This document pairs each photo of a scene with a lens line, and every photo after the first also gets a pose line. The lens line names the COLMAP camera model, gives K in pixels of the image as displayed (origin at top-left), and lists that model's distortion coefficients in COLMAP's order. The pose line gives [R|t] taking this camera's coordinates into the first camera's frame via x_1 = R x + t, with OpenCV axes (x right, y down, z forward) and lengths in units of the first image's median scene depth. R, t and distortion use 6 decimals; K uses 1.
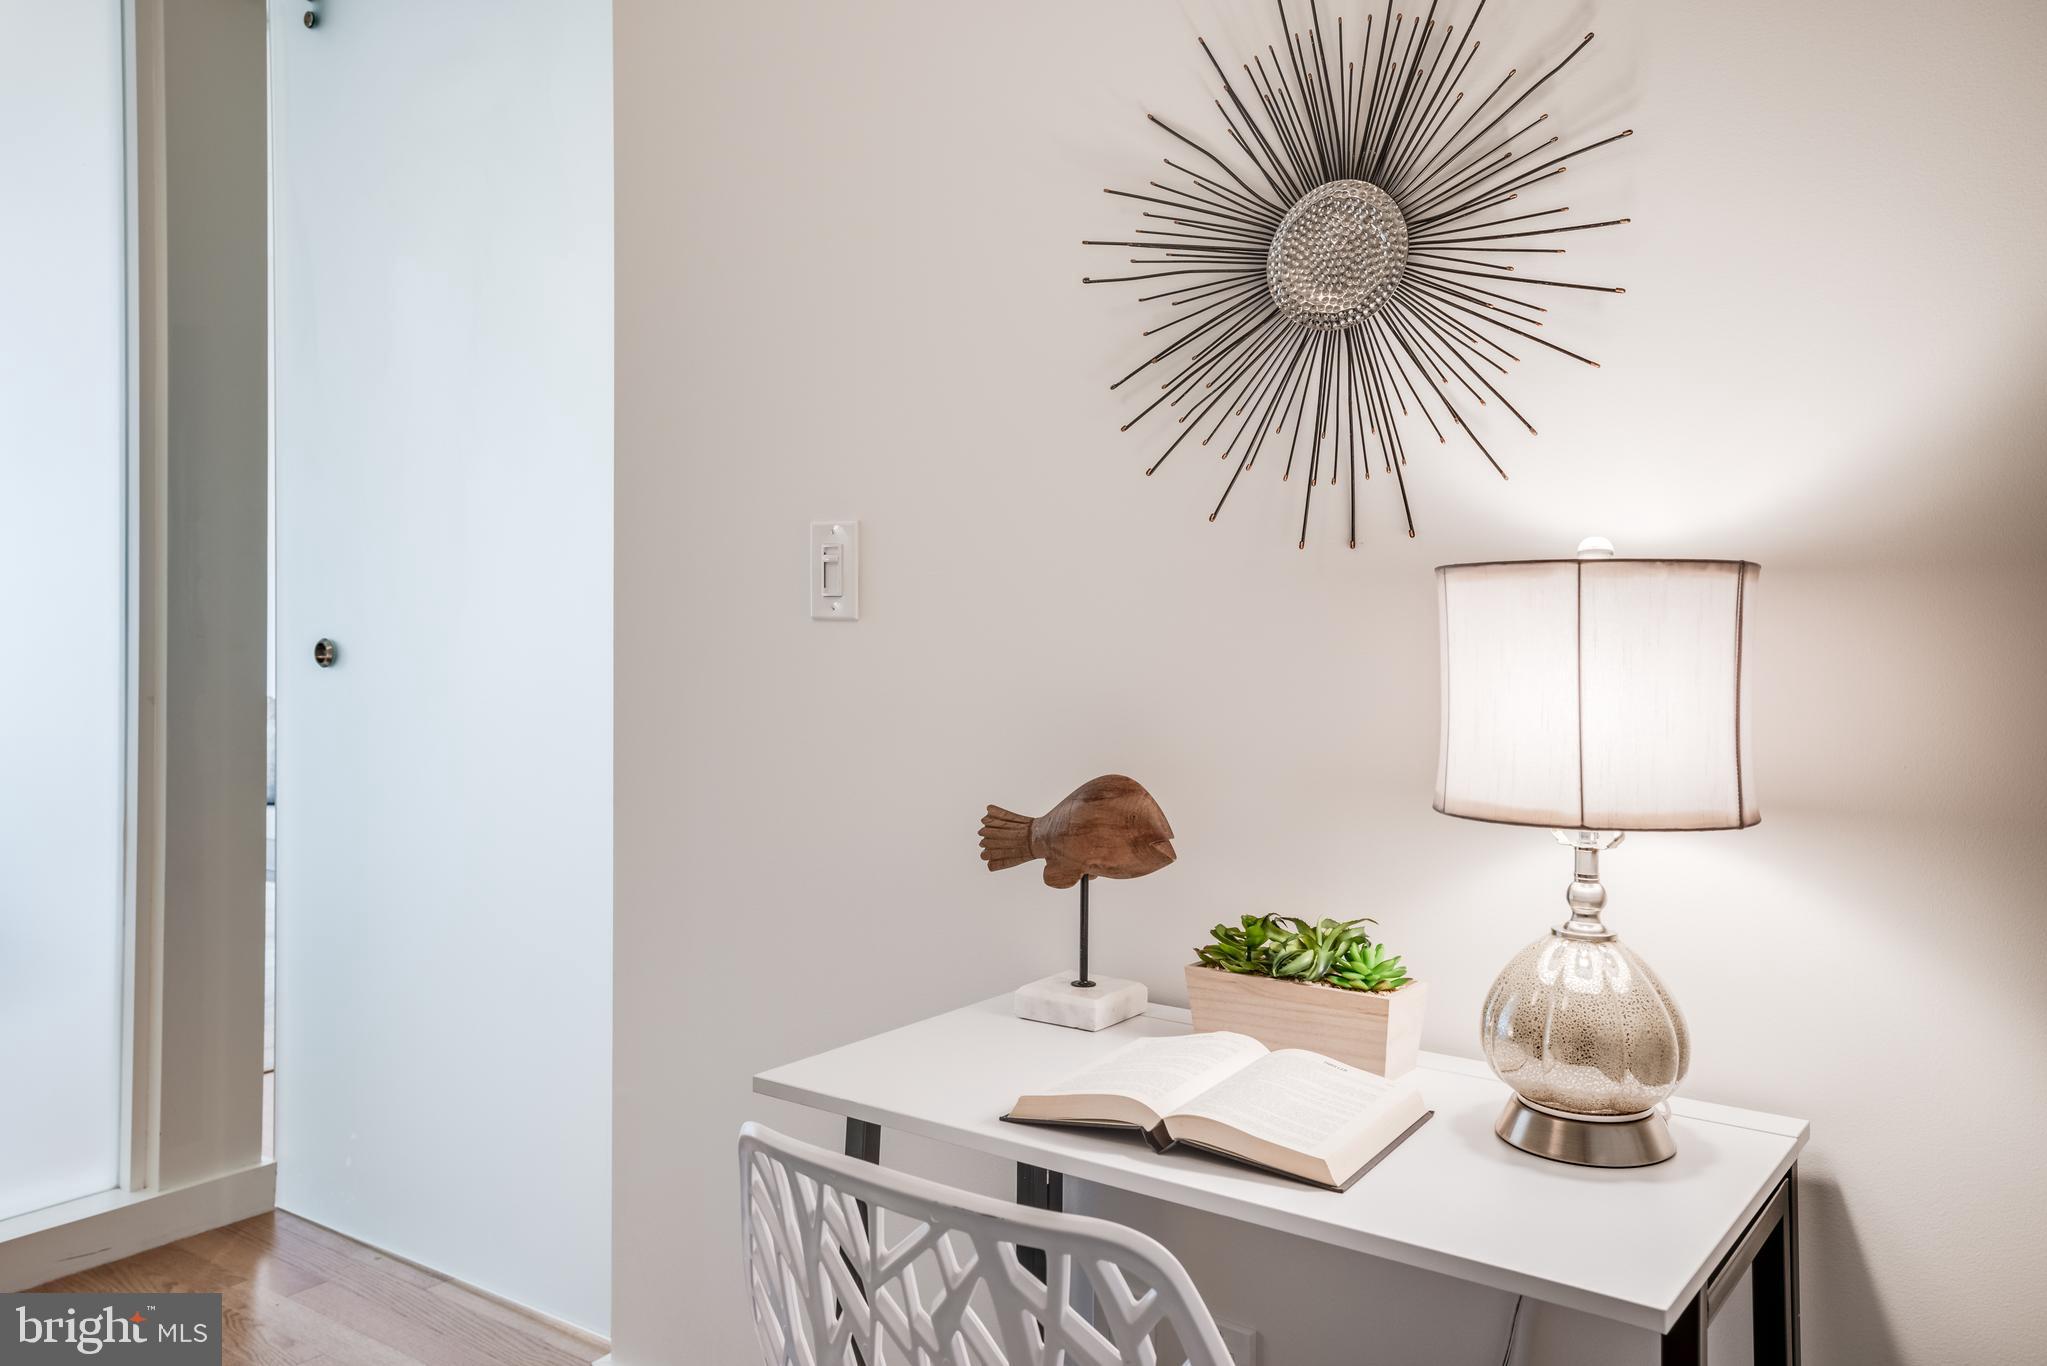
lens RADIAL K [[1606.3, 0, 1024.6], [0, 1606.3, 544.0], [0, 0, 1]] dist [0.017987, -0.000027]
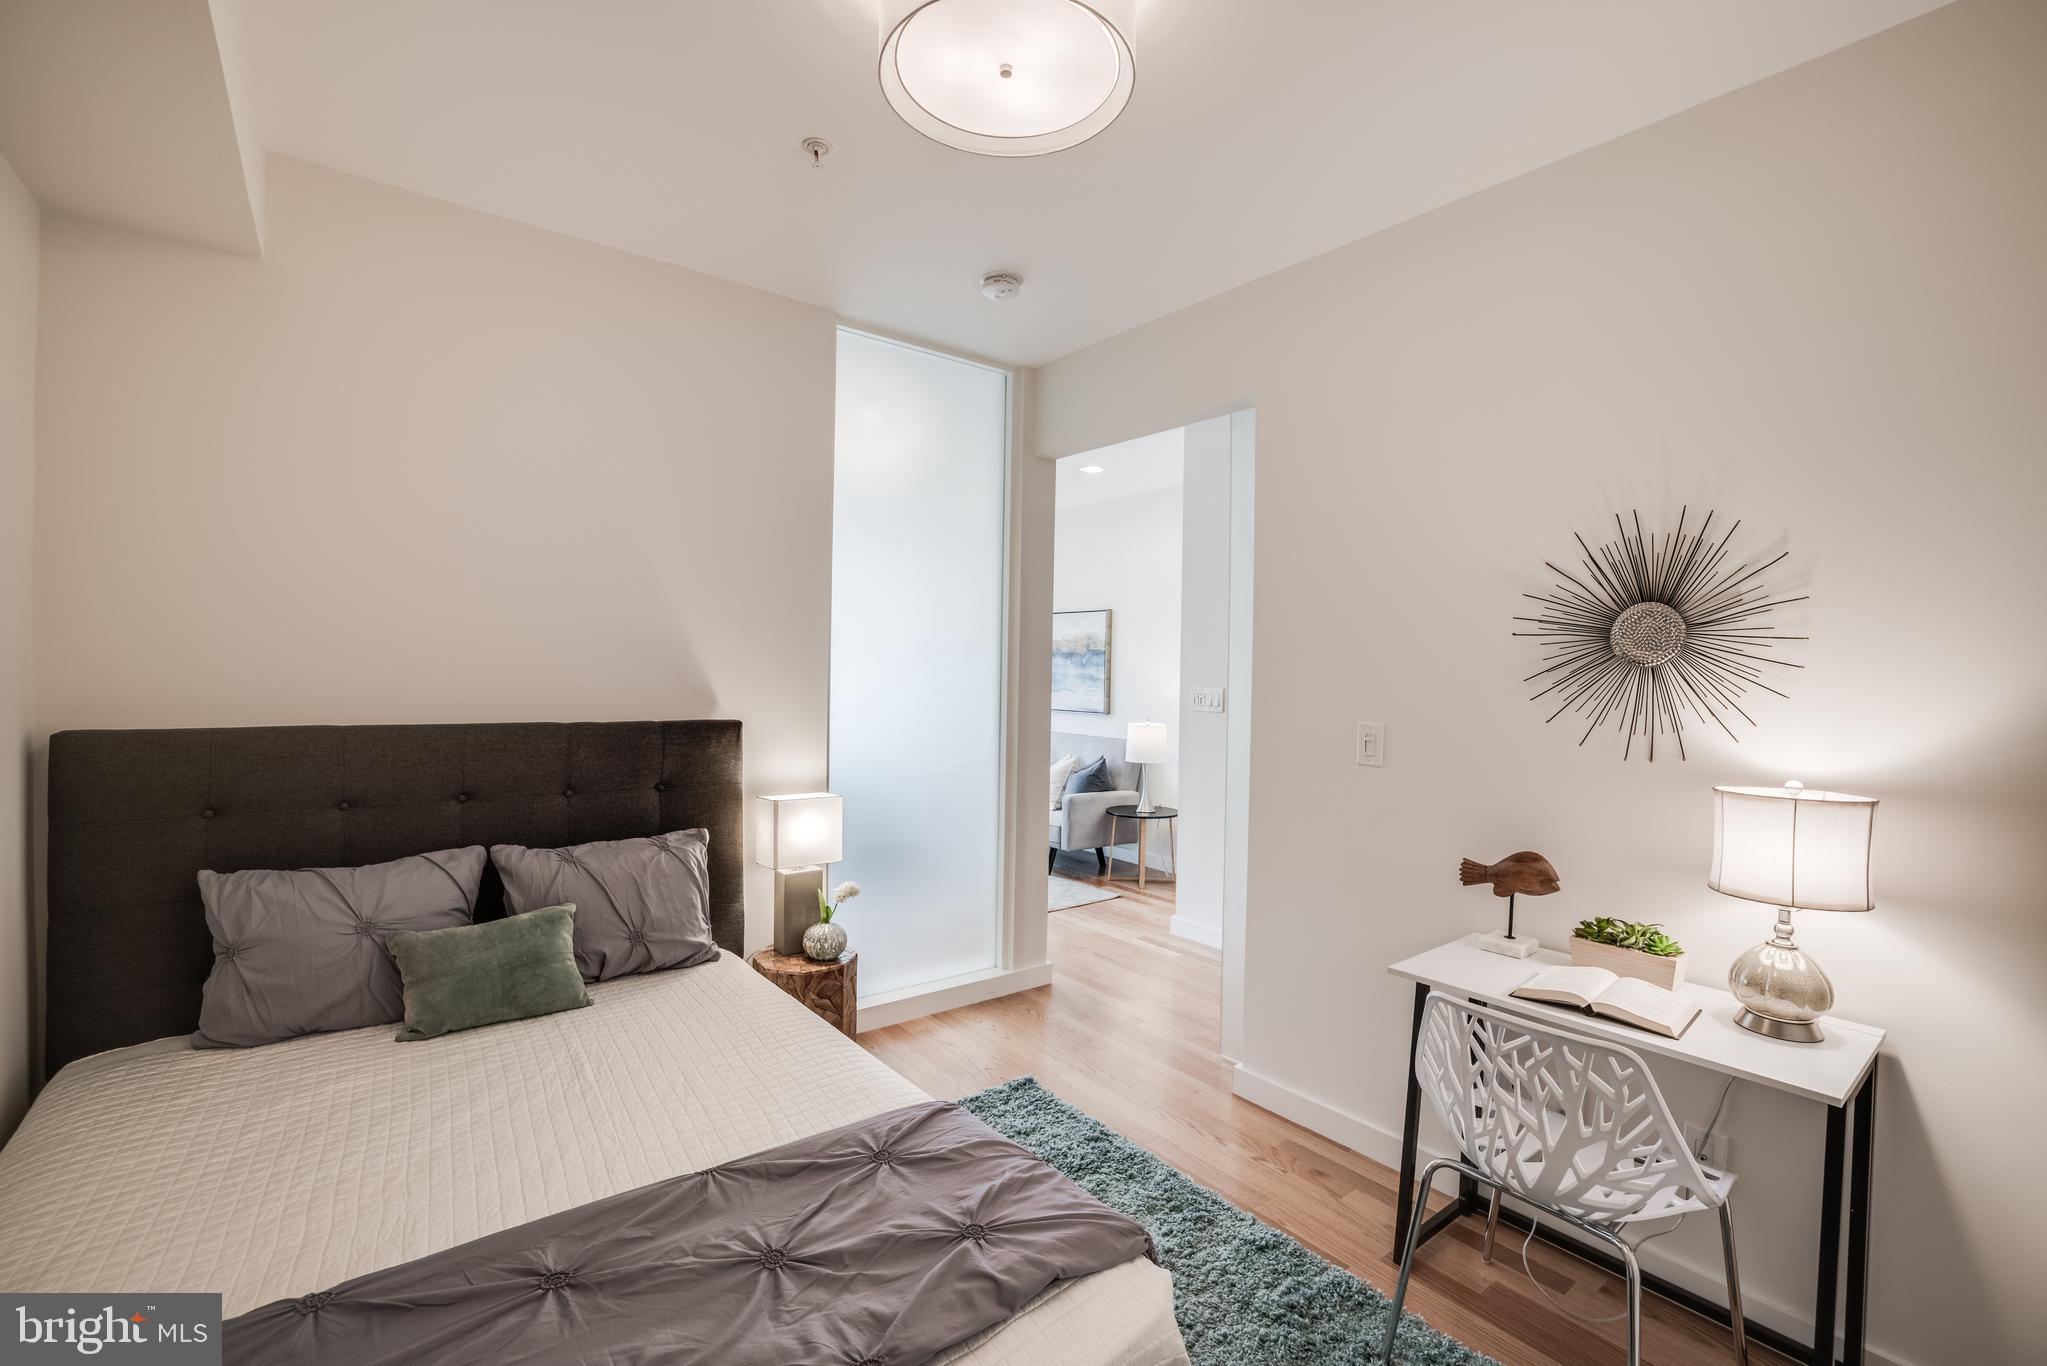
lens RADIAL K [[895.1, 0, 1019.2], [0, 895.1, 655.2], [0, 0, 1]] dist [-0.044412, 0.015919]
pose [[0.964922, 0.015279, -0.262092, -0.365480], [-0.008351, 0.999586, 0.027527, -0.189801], [0.262404, -0.024373, 0.964650, -0.475289]]
